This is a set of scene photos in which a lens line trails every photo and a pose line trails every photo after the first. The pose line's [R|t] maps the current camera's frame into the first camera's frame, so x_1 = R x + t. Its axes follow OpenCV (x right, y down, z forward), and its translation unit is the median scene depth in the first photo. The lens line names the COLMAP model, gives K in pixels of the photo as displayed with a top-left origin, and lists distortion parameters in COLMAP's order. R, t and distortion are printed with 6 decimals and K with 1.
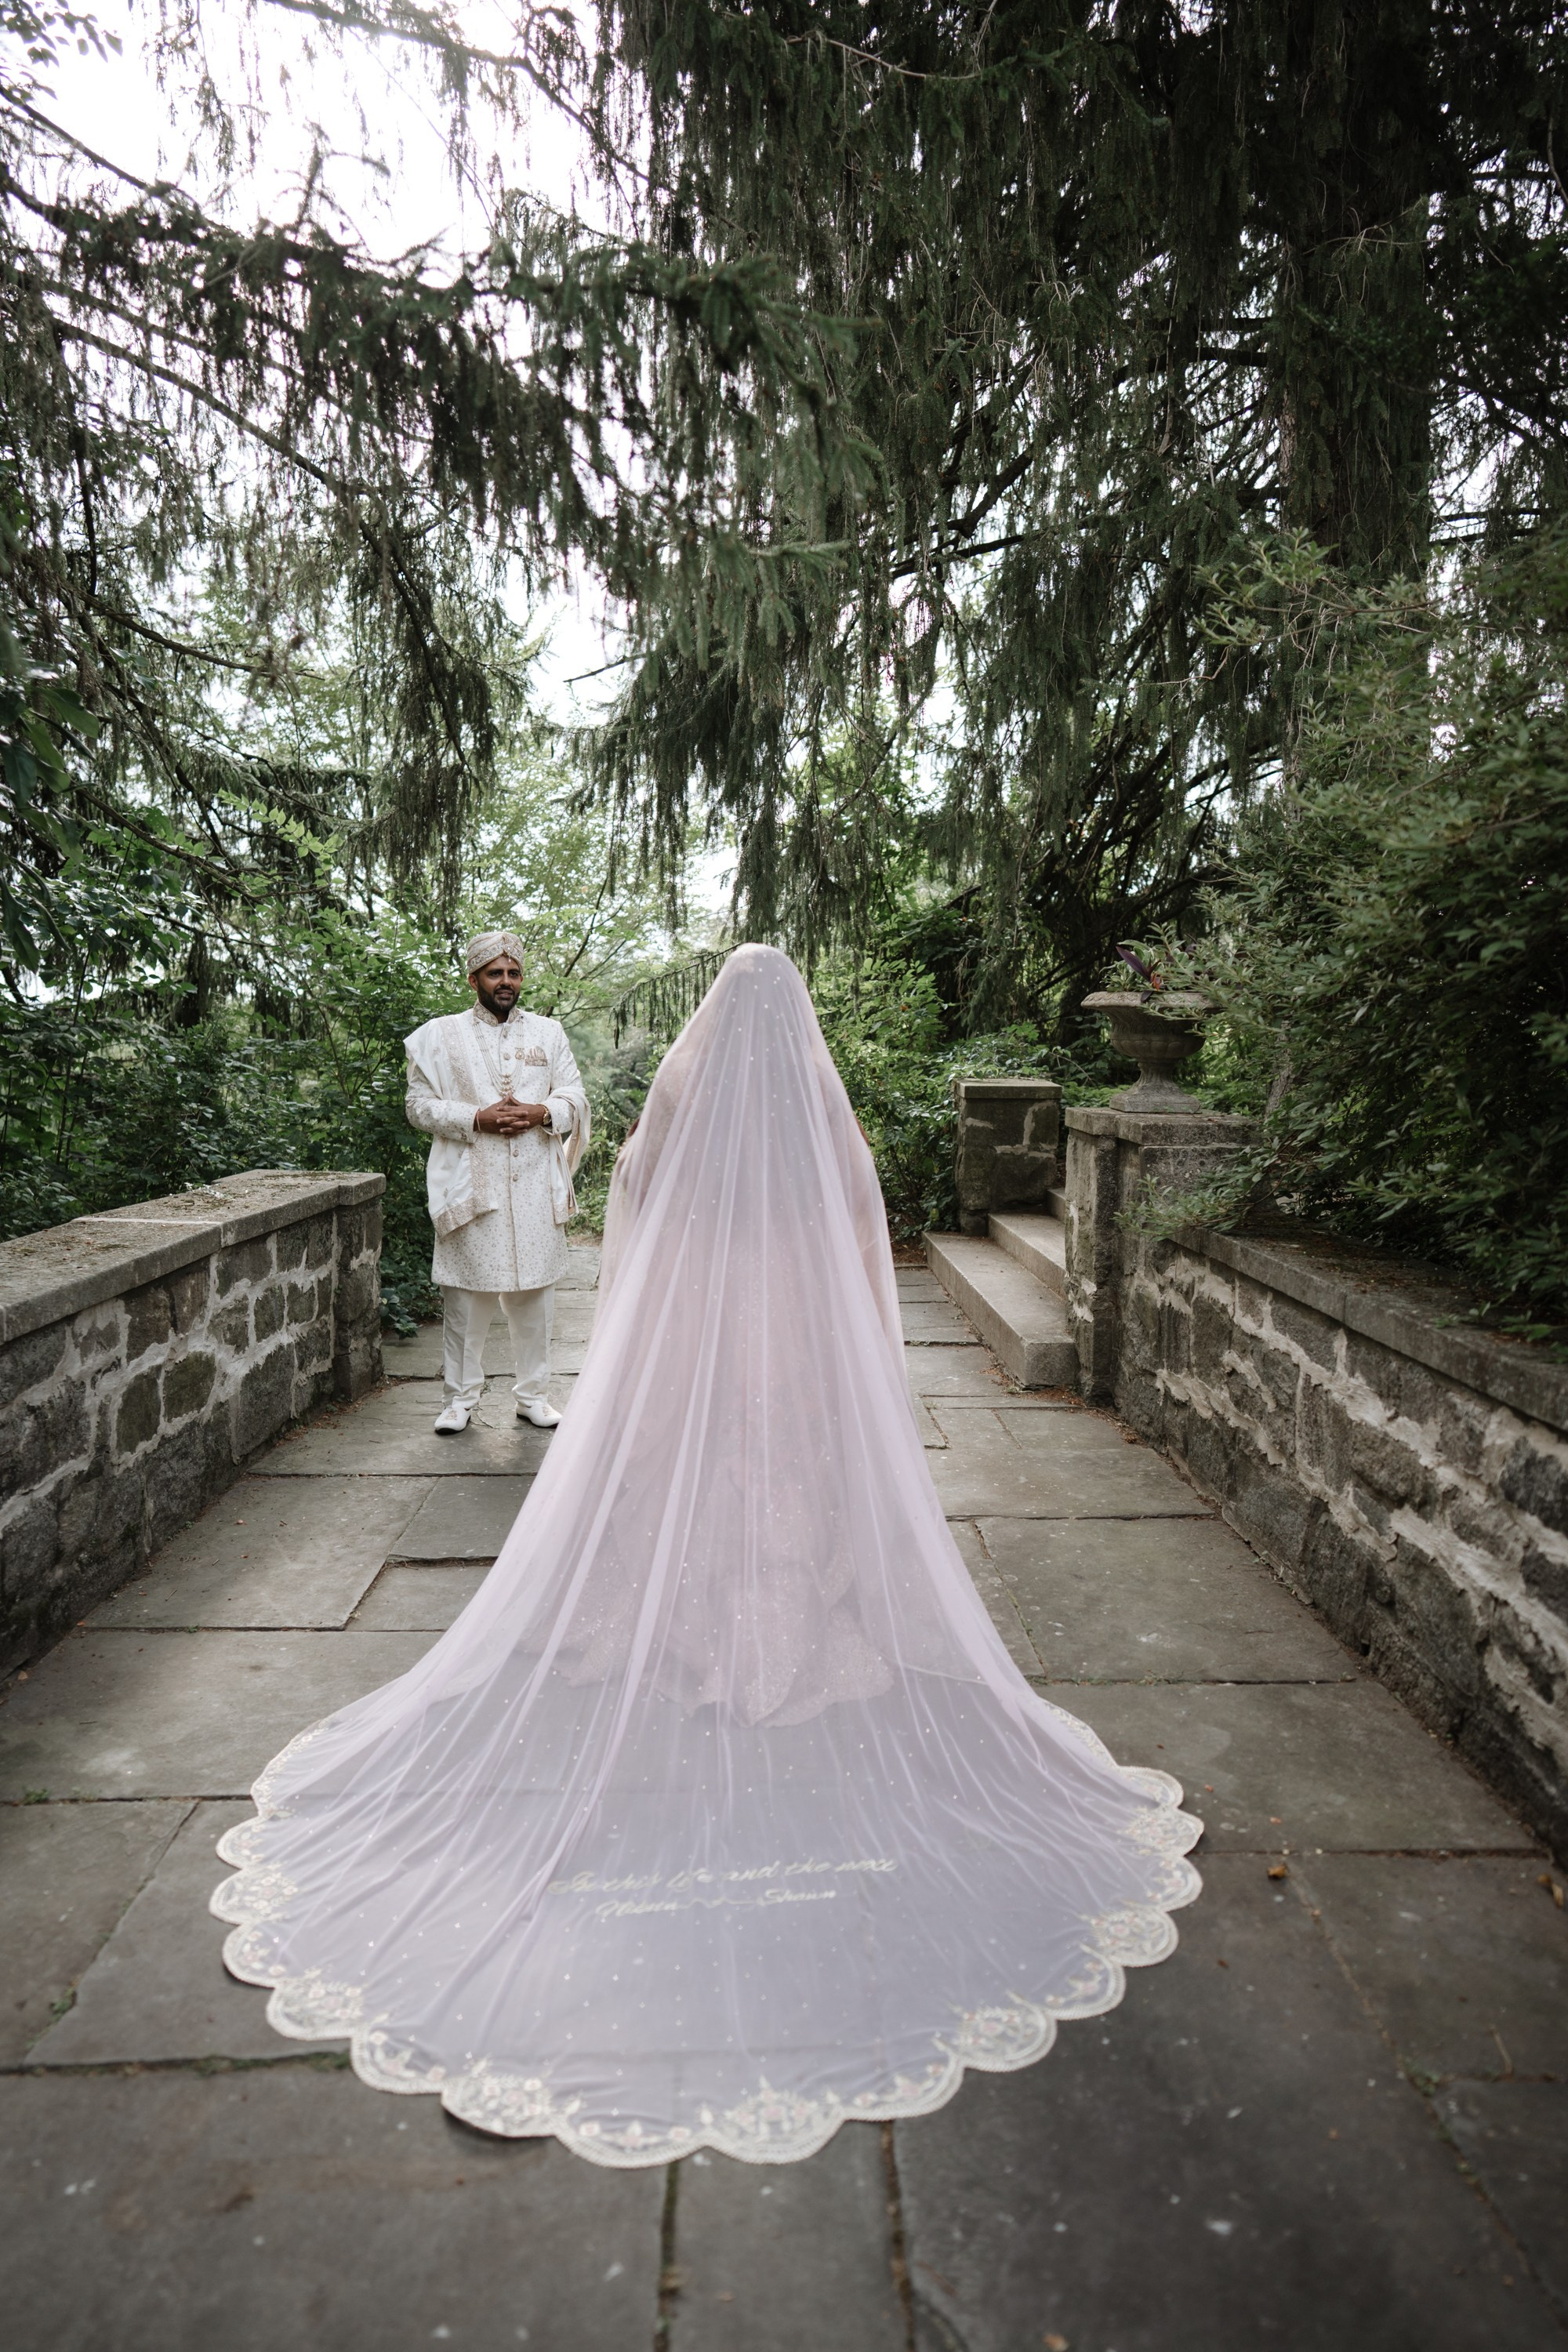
lens RADIAL K [[1521.6, 0, 784.0], [0, 1521.6, 1176.0], [0, 0, 1]] dist [-0.043945, 0.047223]
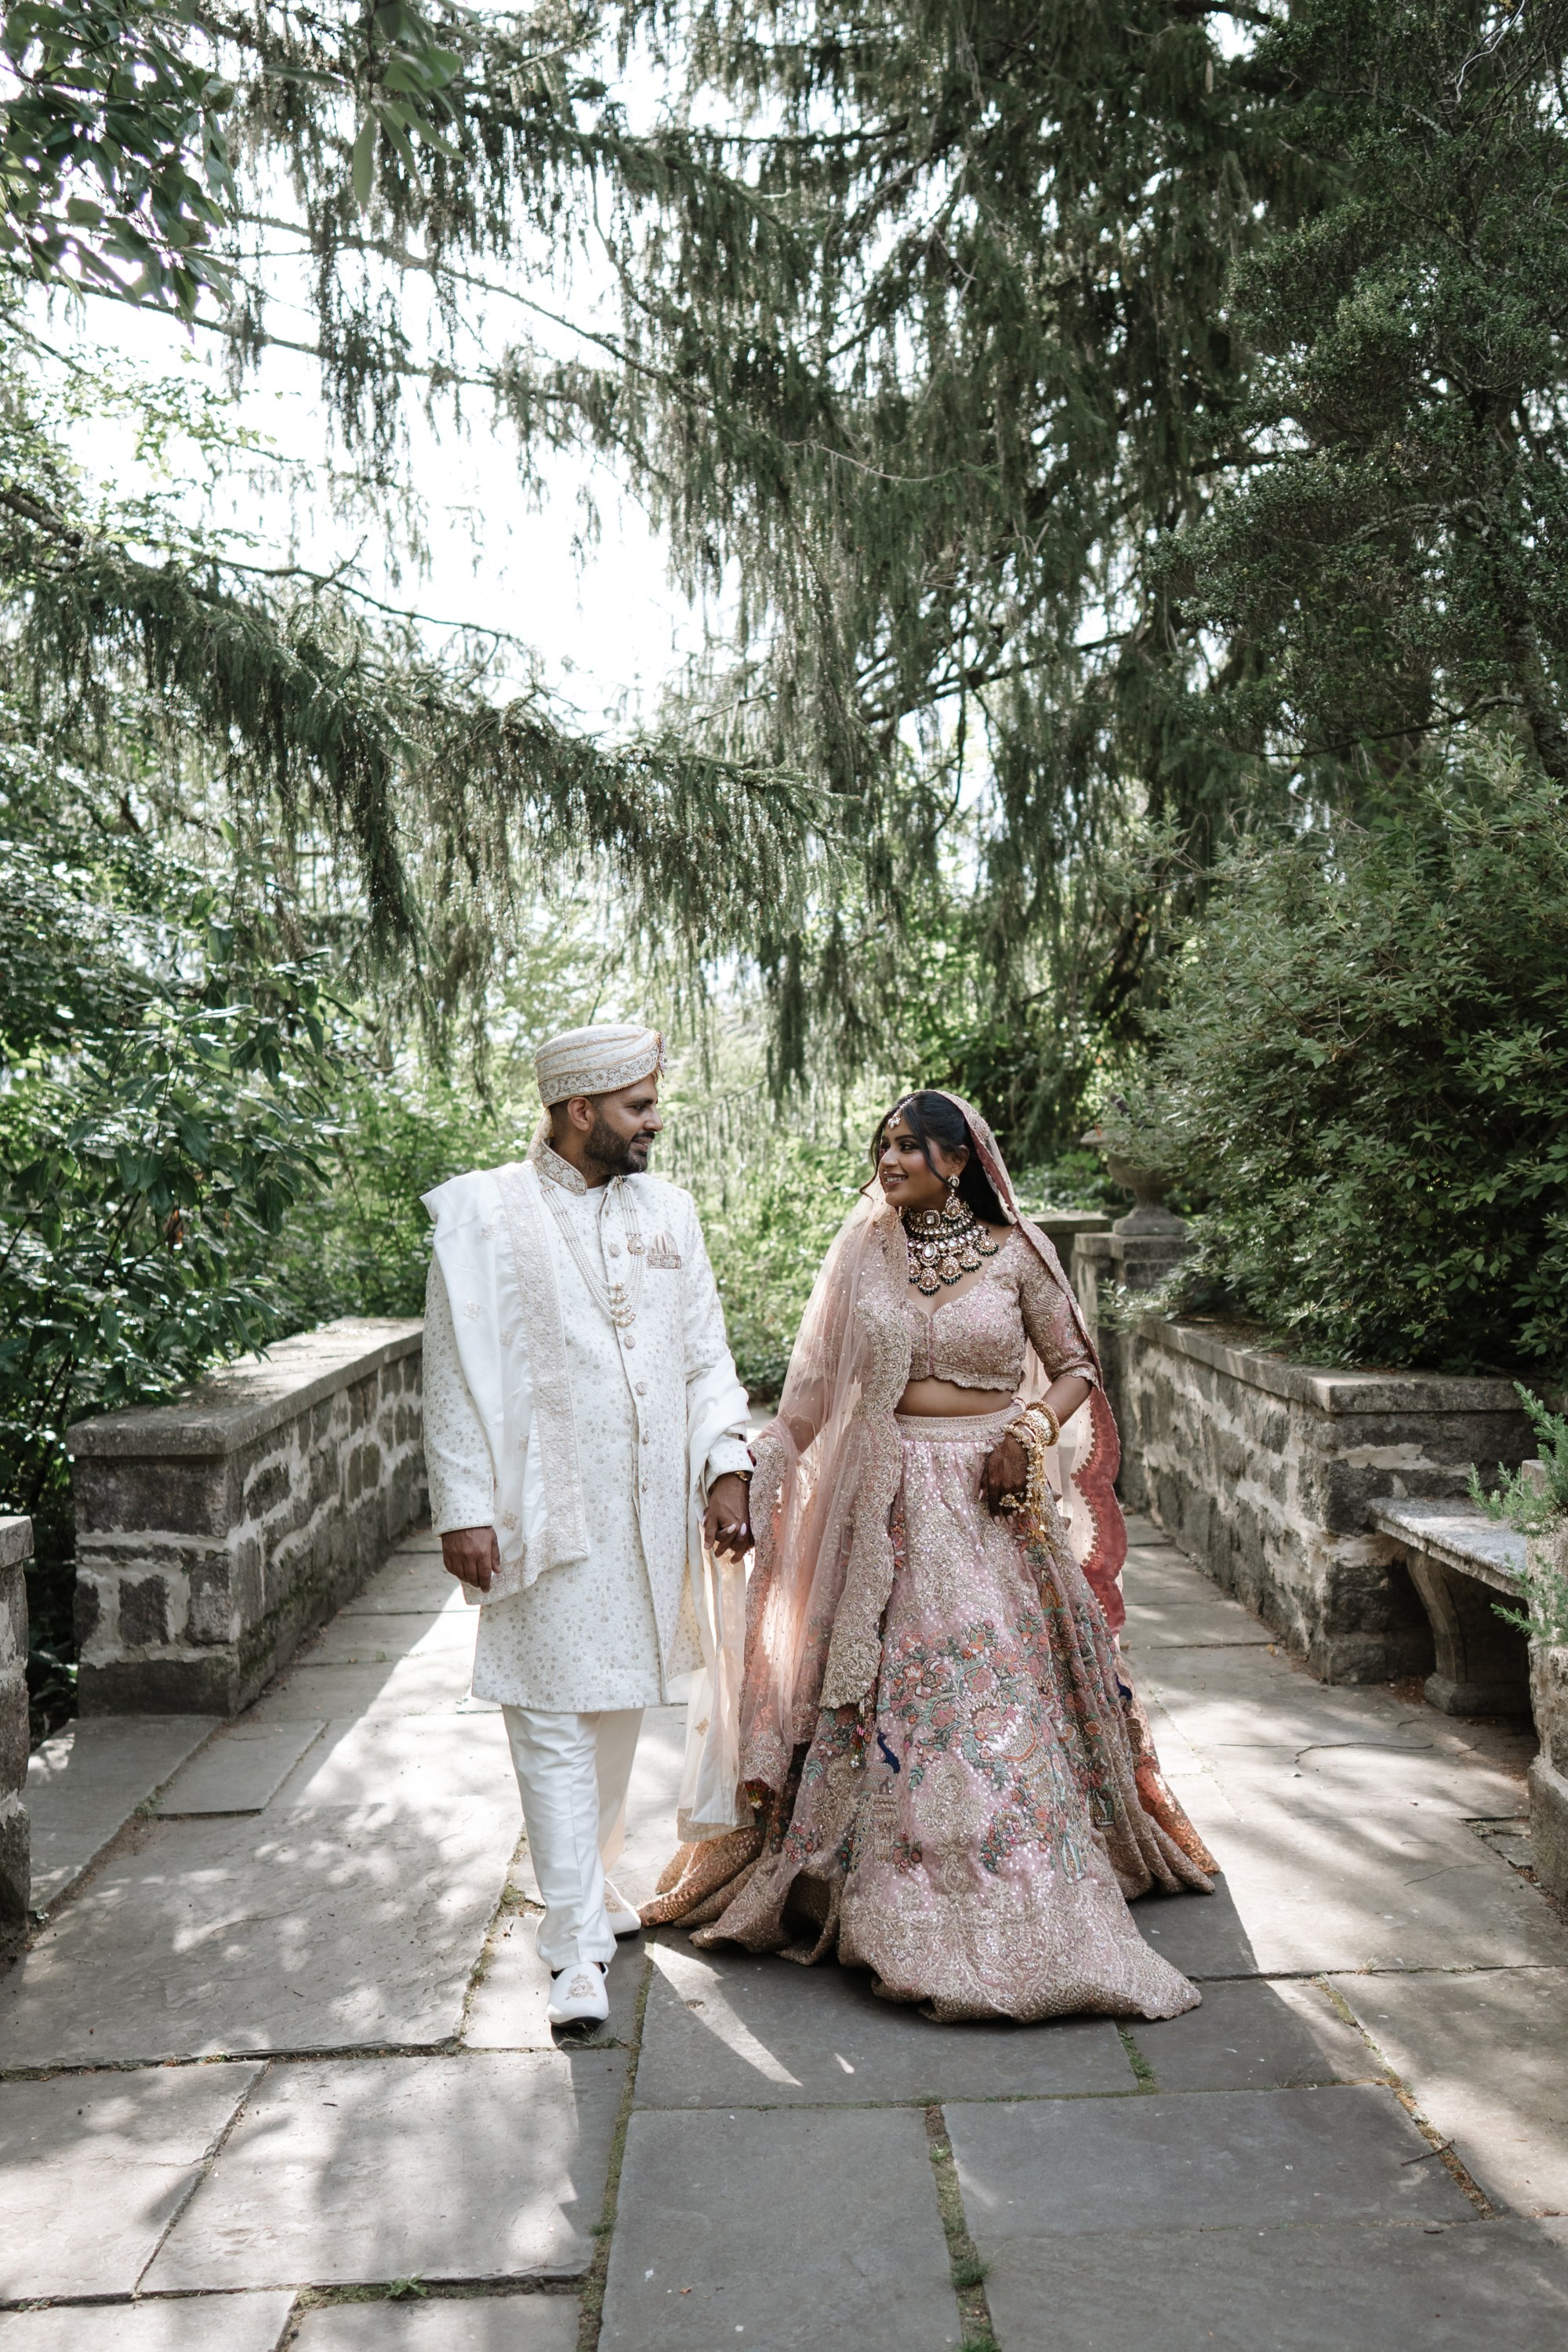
lens RADIAL K [[2078.1, 0, 784.0], [0, 2078.1, 1176.0], [0, 0, 1]] dist [0.000676, 0.000035]
pose [[0.999108, -0.039103, -0.015936, 0.000088], [0.037511, 0.995212, -0.090251, 0.037944], [0.019389, 0.089573, 0.995792, -0.471825]]
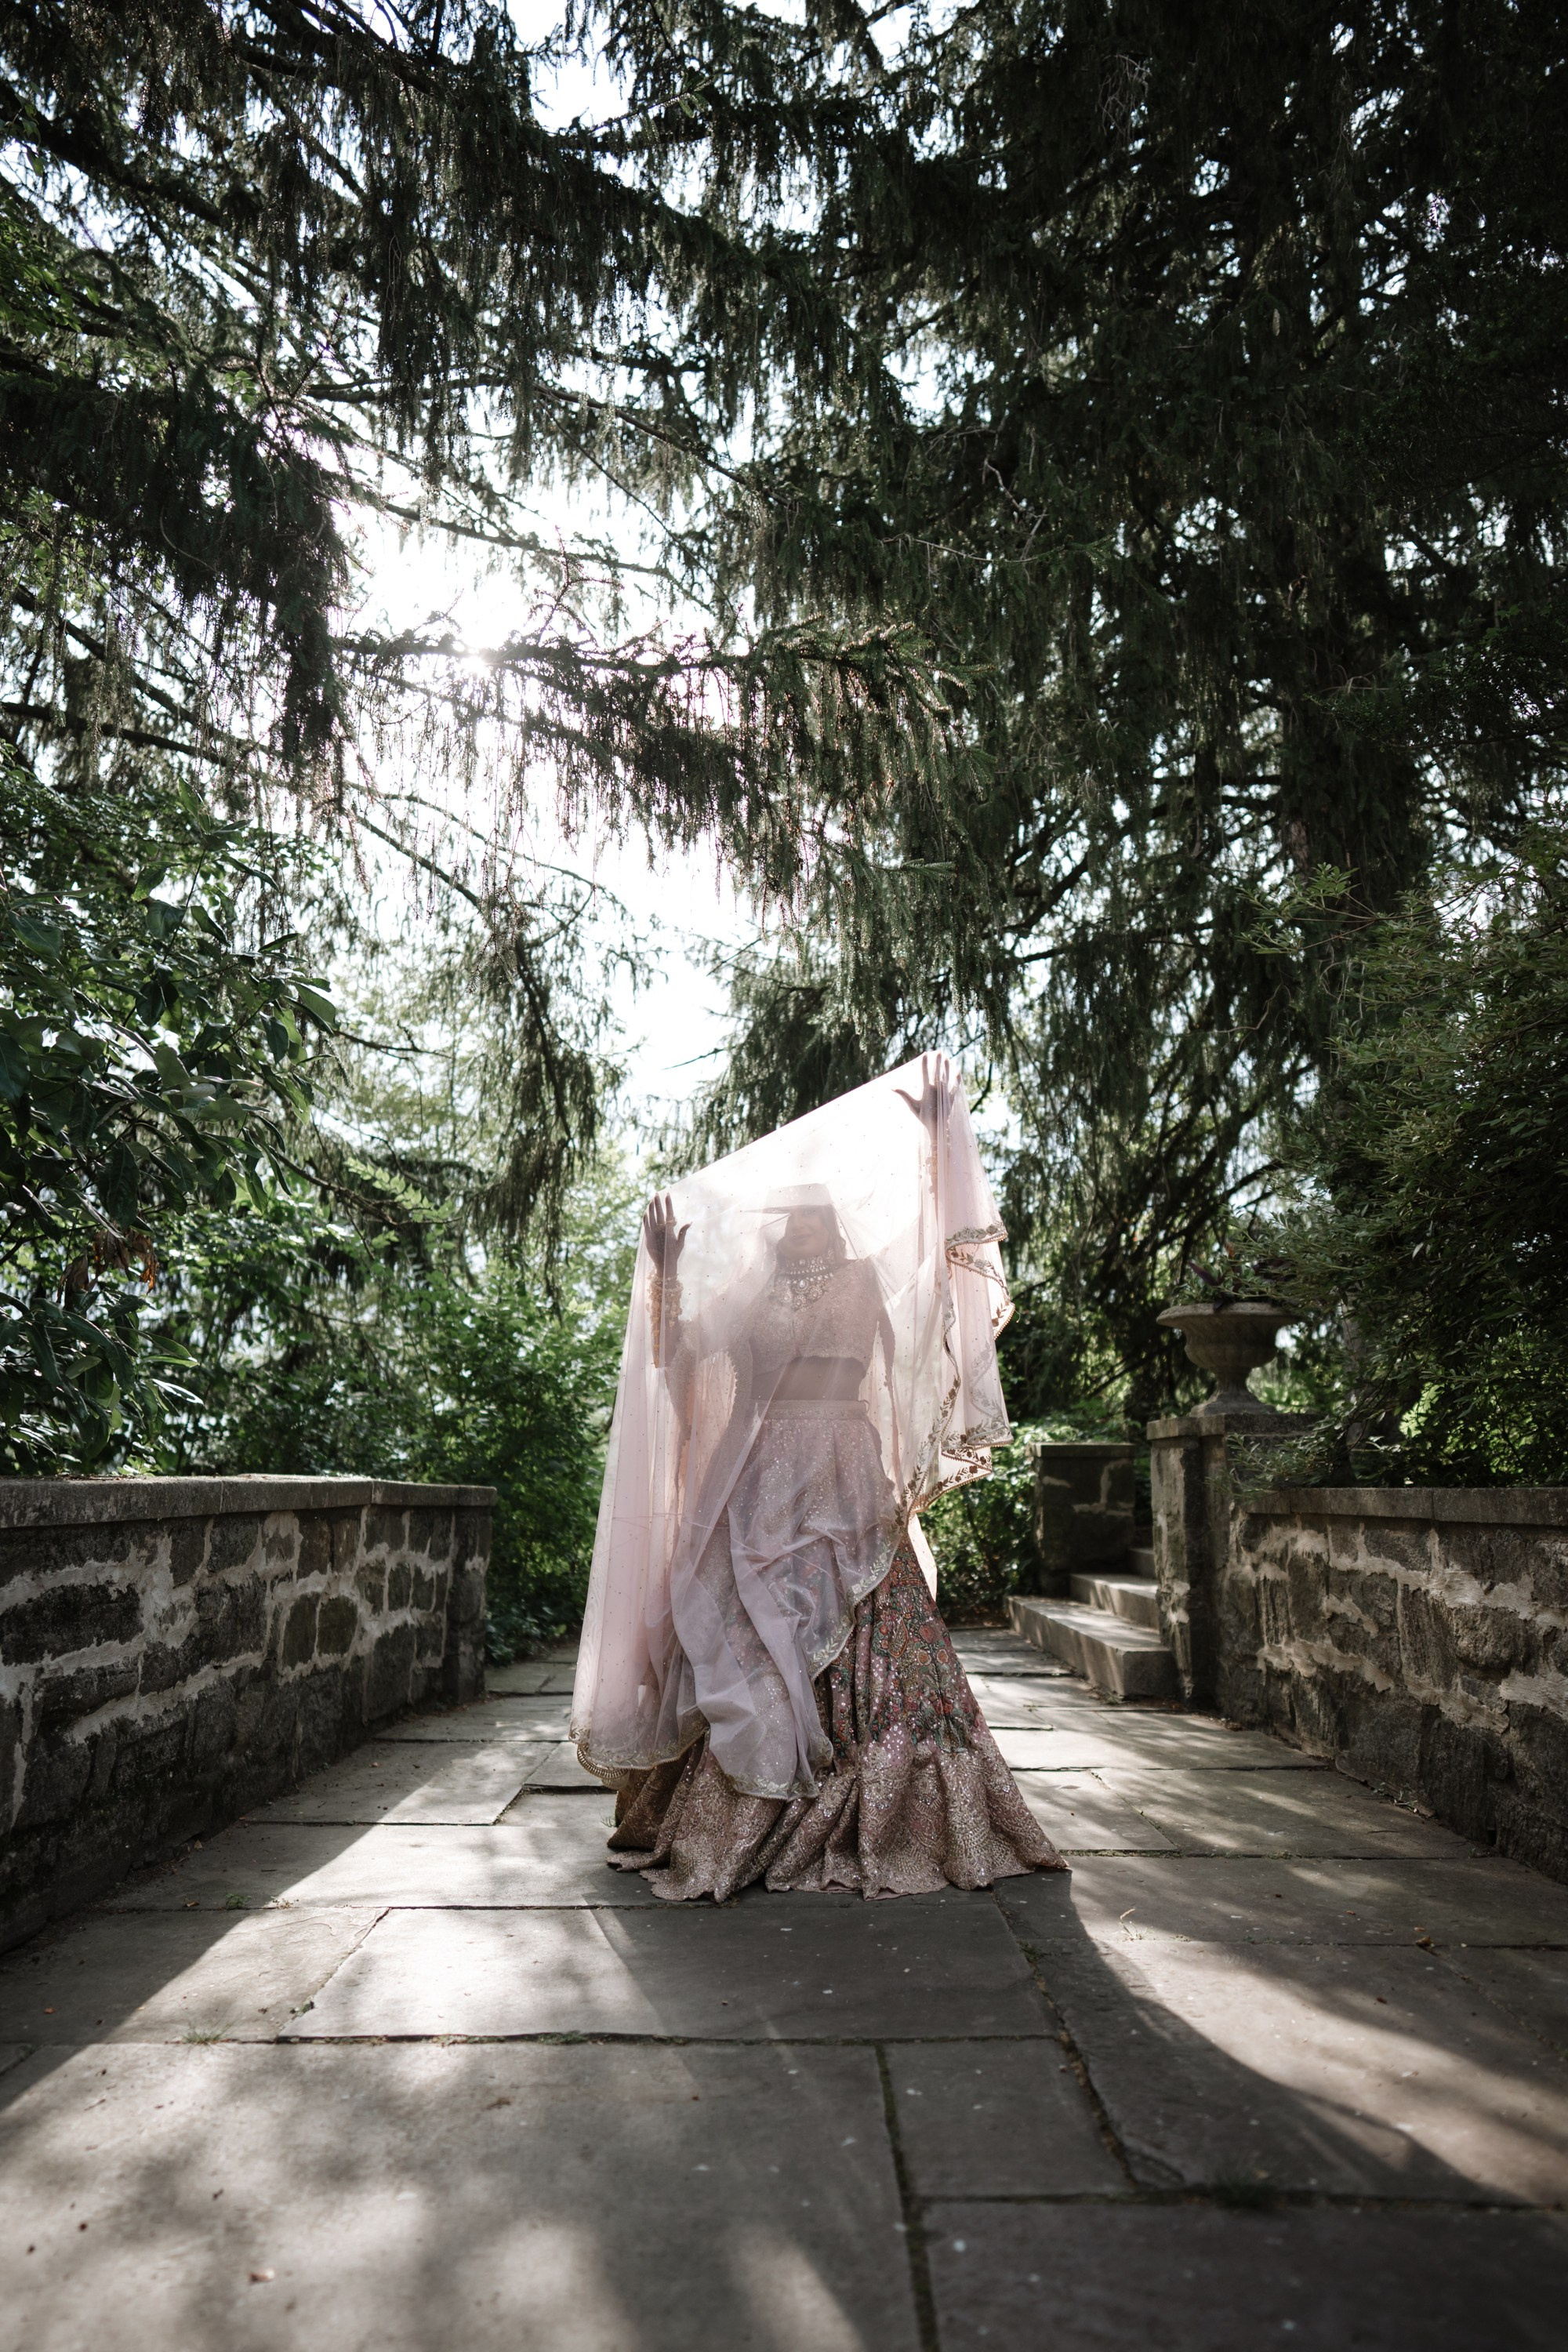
lens RADIAL K [[1521.6, 0, 784.0], [0, 1521.6, 1176.0], [0, 0, 1]] dist [-0.043945, 0.047223]
pose [[0.999377, -0.007522, -0.034482, -0.024964], [-0.002333, 0.960803, -0.277221, 0.075813], [0.035215, 0.277129, 0.960187, -0.054029]]
